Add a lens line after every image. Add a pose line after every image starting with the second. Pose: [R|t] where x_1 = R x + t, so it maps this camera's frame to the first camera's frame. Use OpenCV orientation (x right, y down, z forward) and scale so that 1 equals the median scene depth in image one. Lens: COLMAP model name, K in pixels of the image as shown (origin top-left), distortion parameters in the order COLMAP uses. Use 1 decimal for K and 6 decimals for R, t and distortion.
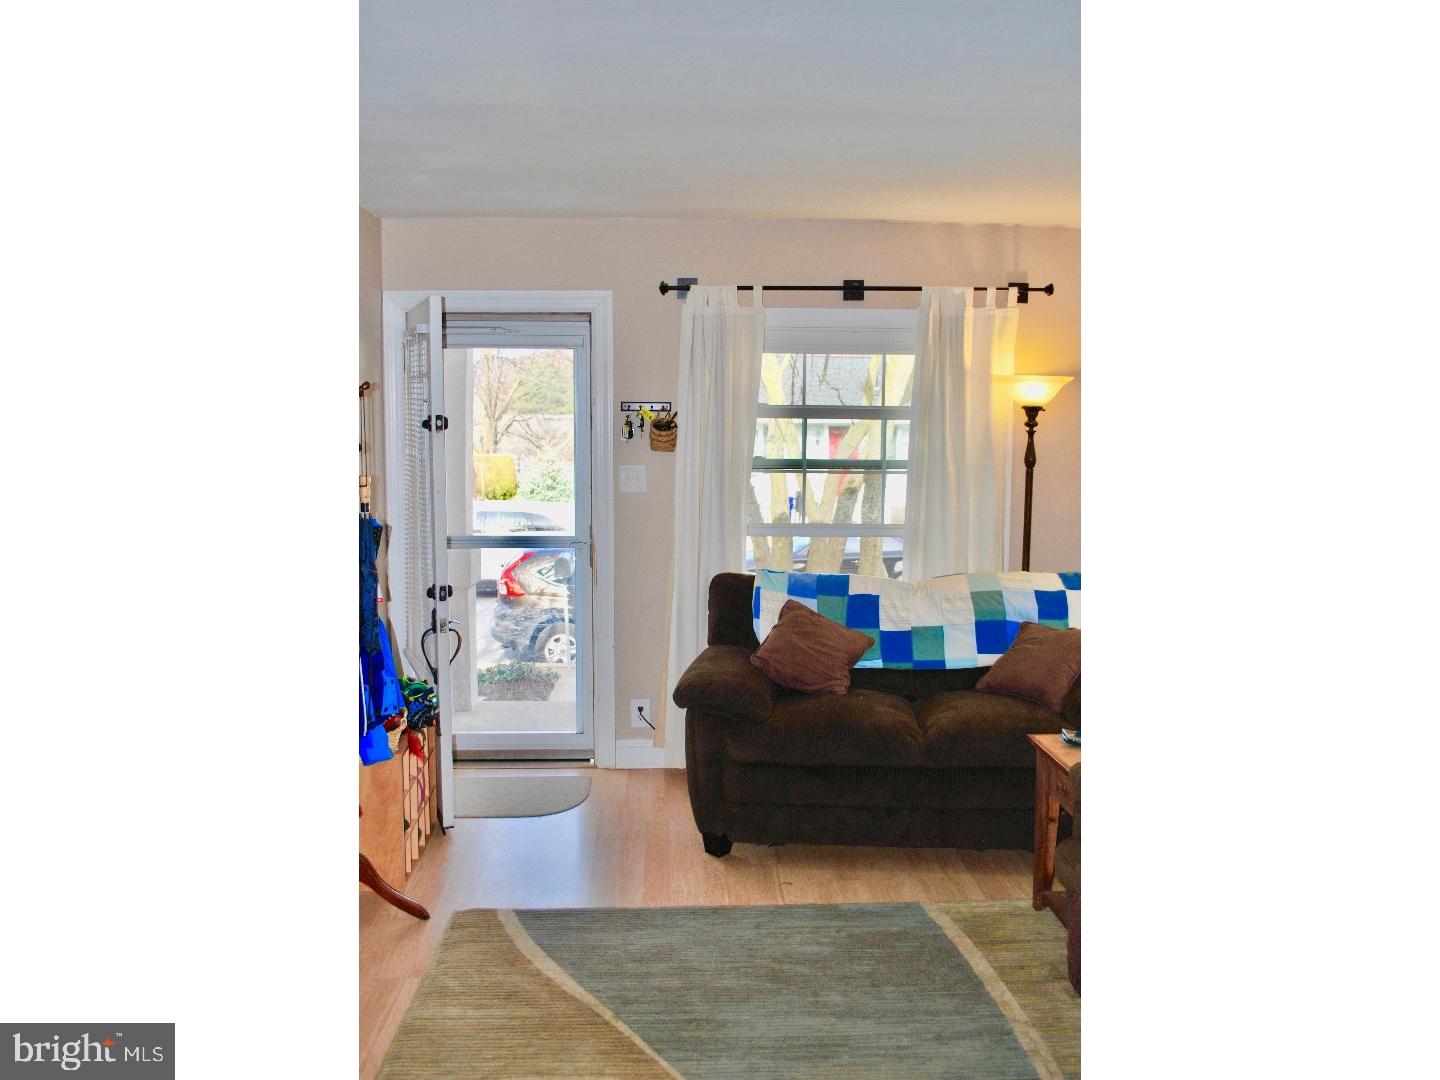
lens RADIAL K [[1144.9, 0, 720.0], [0, 1144.9, 540.0], [0, 0, 1]] dist [-0.067316, -0.000704]
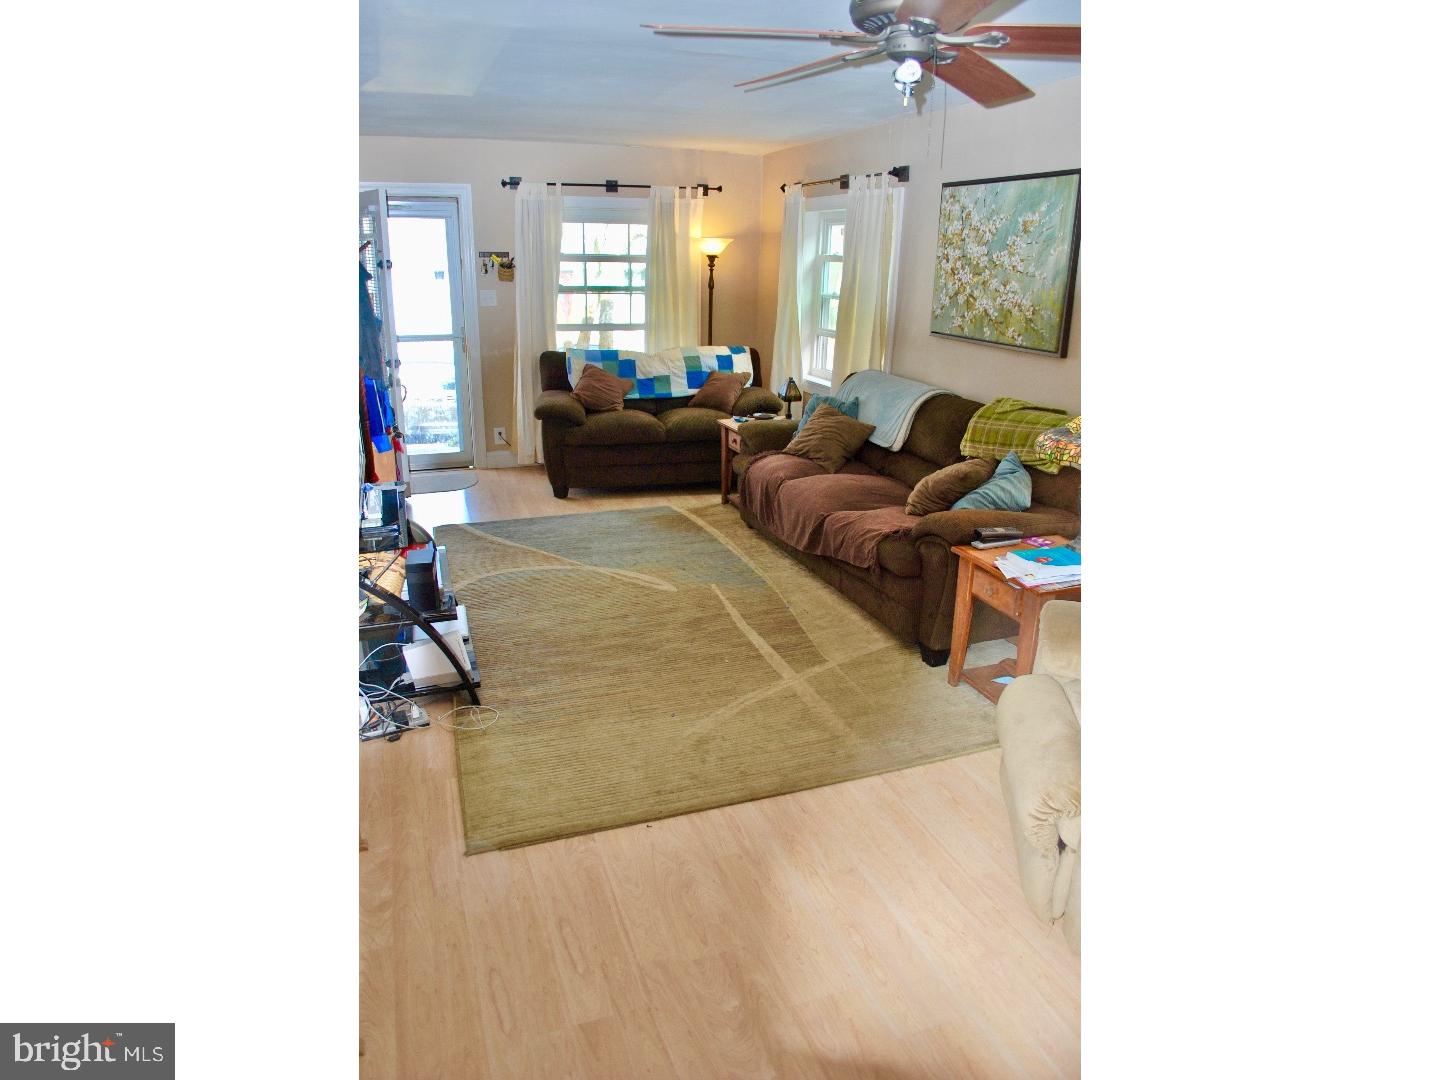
lens RADIAL K [[846.3, 0, 720.0], [0, 846.3, 540.0], [0, 0, 1]] dist [-0.071052, -0.000240]
pose [[0.957558, -0.082380, 0.276219, -0.129950], [0.022642, 0.976825, 0.212839, 0.045317], [-0.287351, -0.197552, 0.937231, -0.378876]]
